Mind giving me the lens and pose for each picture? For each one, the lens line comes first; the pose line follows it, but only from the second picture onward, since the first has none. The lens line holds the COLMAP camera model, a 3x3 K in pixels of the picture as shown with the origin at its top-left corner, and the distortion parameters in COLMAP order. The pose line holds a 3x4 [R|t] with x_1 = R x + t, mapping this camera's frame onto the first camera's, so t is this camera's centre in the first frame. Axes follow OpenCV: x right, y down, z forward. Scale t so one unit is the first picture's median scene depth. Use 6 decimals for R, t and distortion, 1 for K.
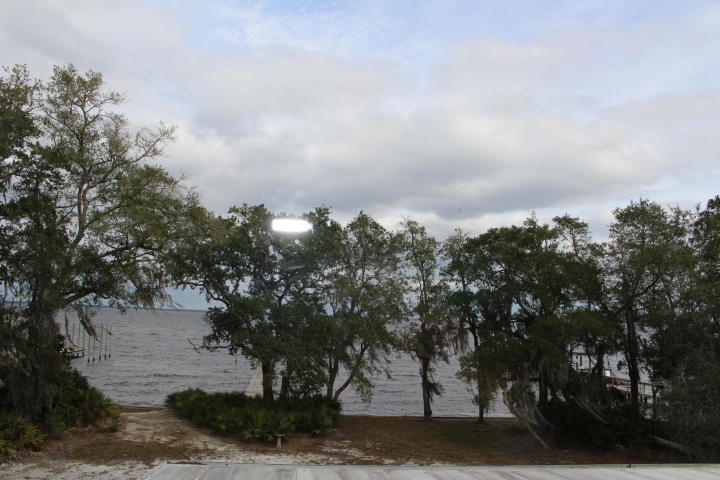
lens RADIAL K [[600.2, 0, 364.1], [0, 600.2, 238.4], [0, 0, 1]] dist [-0.126843, 0.076211]
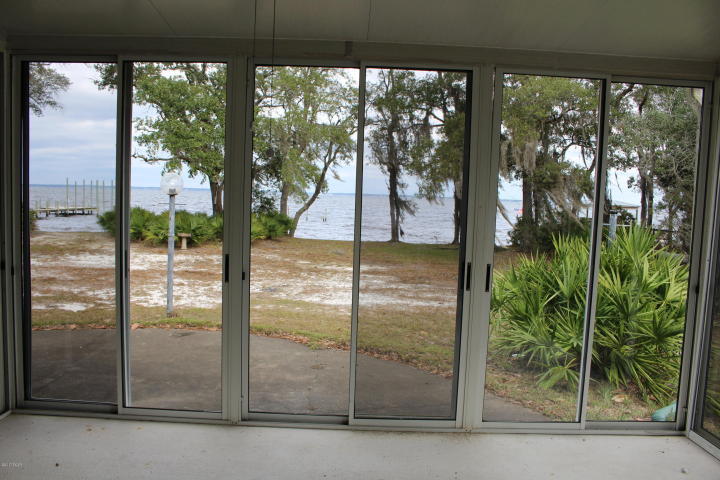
lens RADIAL K [[600.2, 0, 356.5], [0, 600.2, 250.5], [0, 0, 1]] dist [-0.126843, 0.076211]
pose [[0.995727, 0.010466, -0.091753, 0.136828], [0.009992, 0.975515, 0.219704, 0.131837], [0.091806, -0.219682, 0.971242, 0.153693]]
